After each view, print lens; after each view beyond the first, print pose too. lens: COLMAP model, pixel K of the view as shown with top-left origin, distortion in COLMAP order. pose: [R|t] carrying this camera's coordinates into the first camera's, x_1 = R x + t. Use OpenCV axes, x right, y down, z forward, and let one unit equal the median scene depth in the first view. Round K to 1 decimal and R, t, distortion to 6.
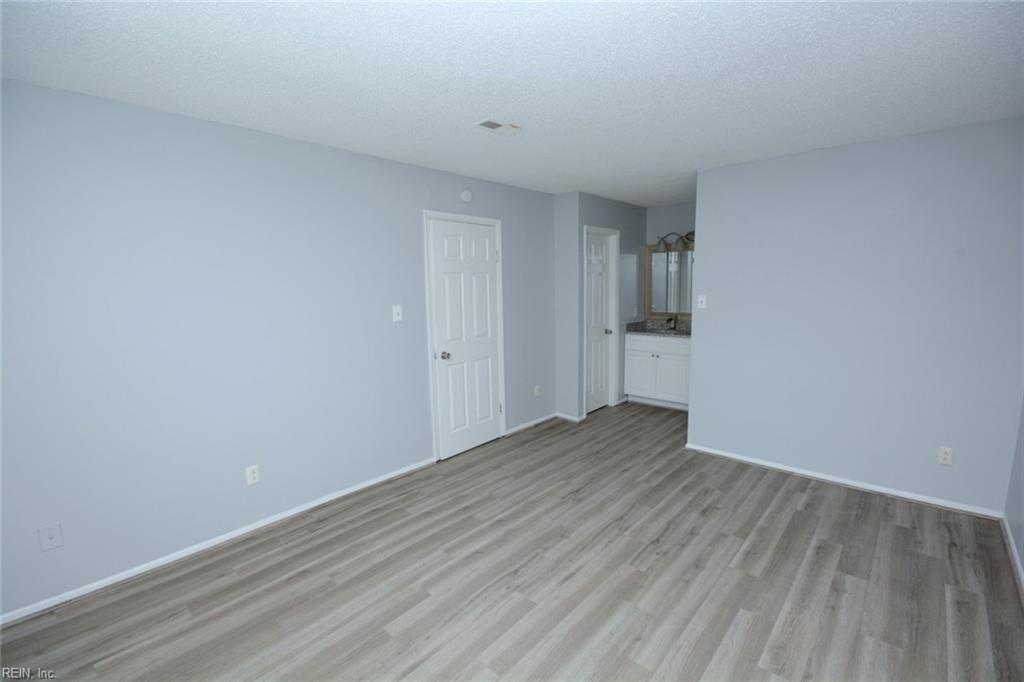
lens RADIAL K [[453.0, 0, 514.2], [0, 453.0, 335.0], [0, 0, 1]] dist [0.003579, -0.006432]
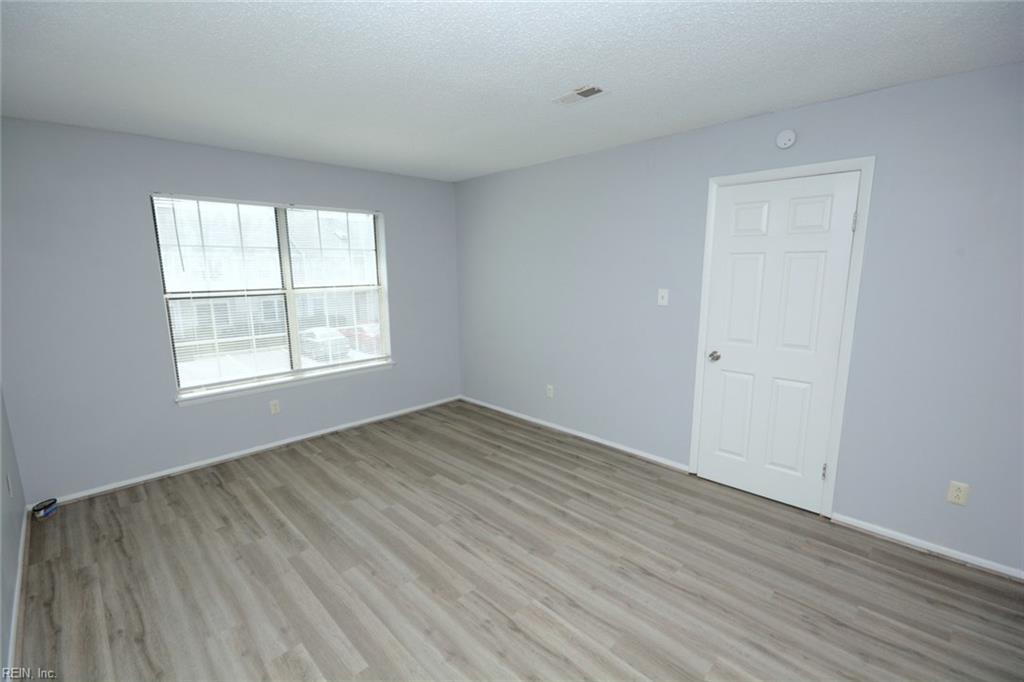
lens RADIAL K [[453.0, 0, 519.7], [0, 453.0, 350.7], [0, 0, 1]] dist [0.003579, -0.006432]
pose [[-0.052277, 0.199050, -0.978594, 0.854793], [-0.107966, 0.973064, 0.203693, -0.119288], [0.992779, 0.116304, -0.029378, 0.885967]]
